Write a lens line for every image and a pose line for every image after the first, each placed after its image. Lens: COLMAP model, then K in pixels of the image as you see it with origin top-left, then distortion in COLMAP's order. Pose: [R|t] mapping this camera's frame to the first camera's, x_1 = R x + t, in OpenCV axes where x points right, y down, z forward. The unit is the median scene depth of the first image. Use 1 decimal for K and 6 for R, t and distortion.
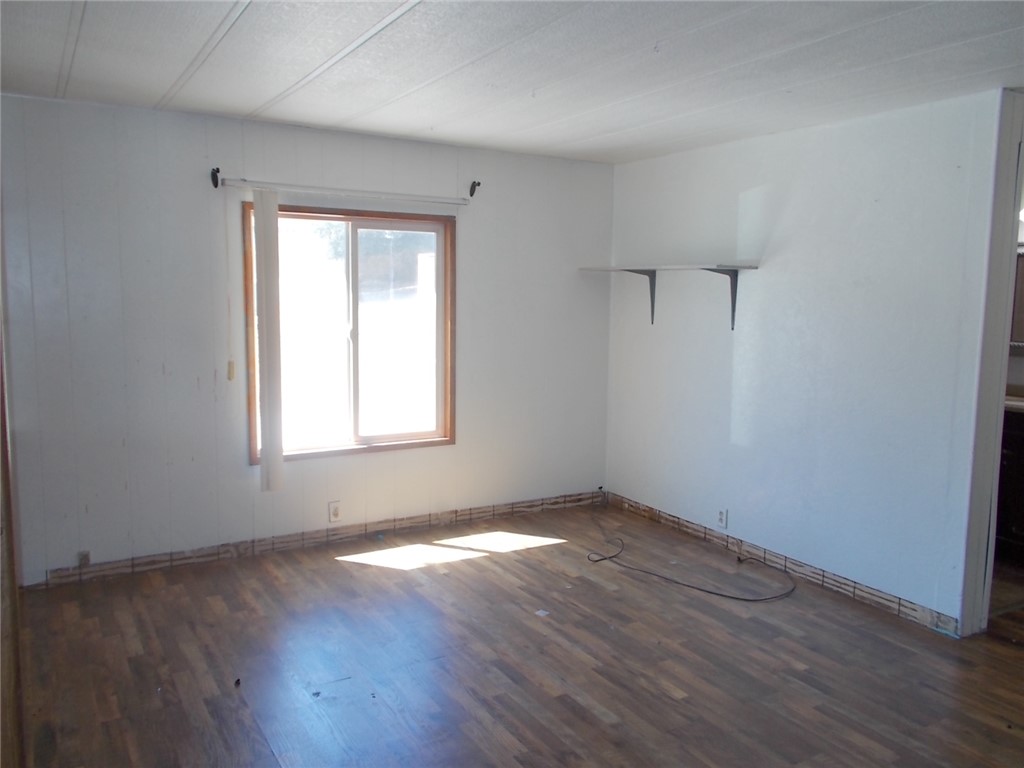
lens RADIAL K [[804.3, 0, 518.3], [0, 804.3, 386.9], [0, 0, 1]] dist [0.014258, 0.006114]
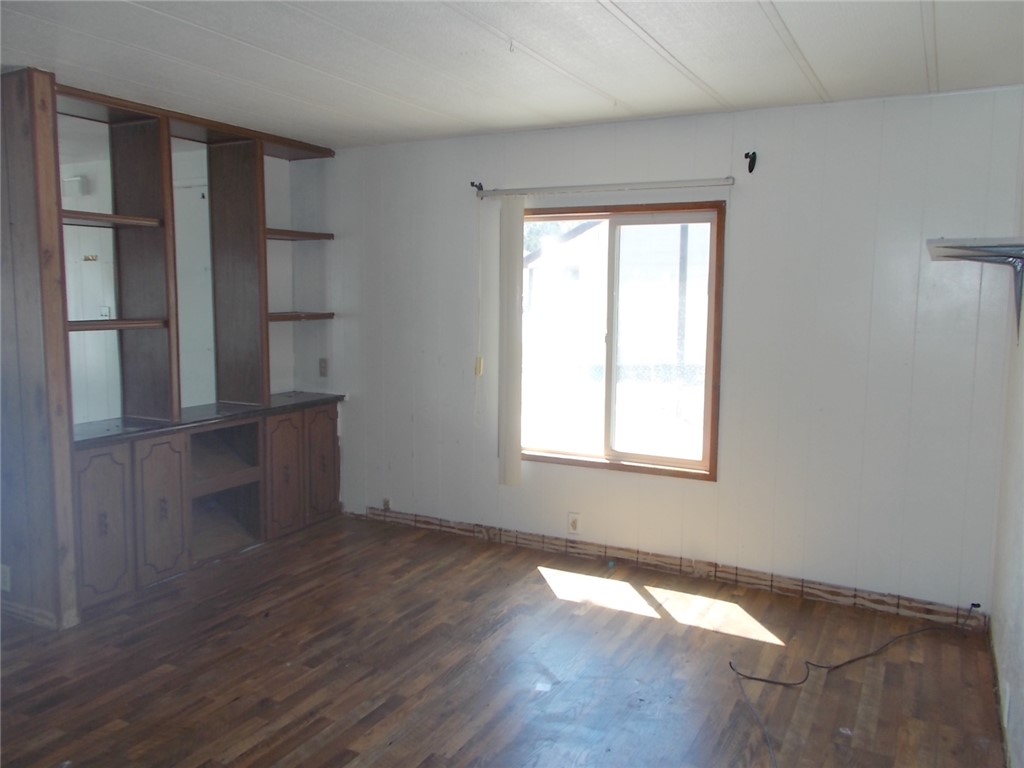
lens RADIAL K [[804.3, 0, 515.0], [0, 804.3, 377.6], [0, 0, 1]] dist [0.014258, 0.006114]
pose [[0.513018, 0.076871, -0.854929, 0.548169], [-0.109008, 0.993753, 0.023940, -0.032591], [0.851428, 0.080912, 0.518192, 0.437630]]
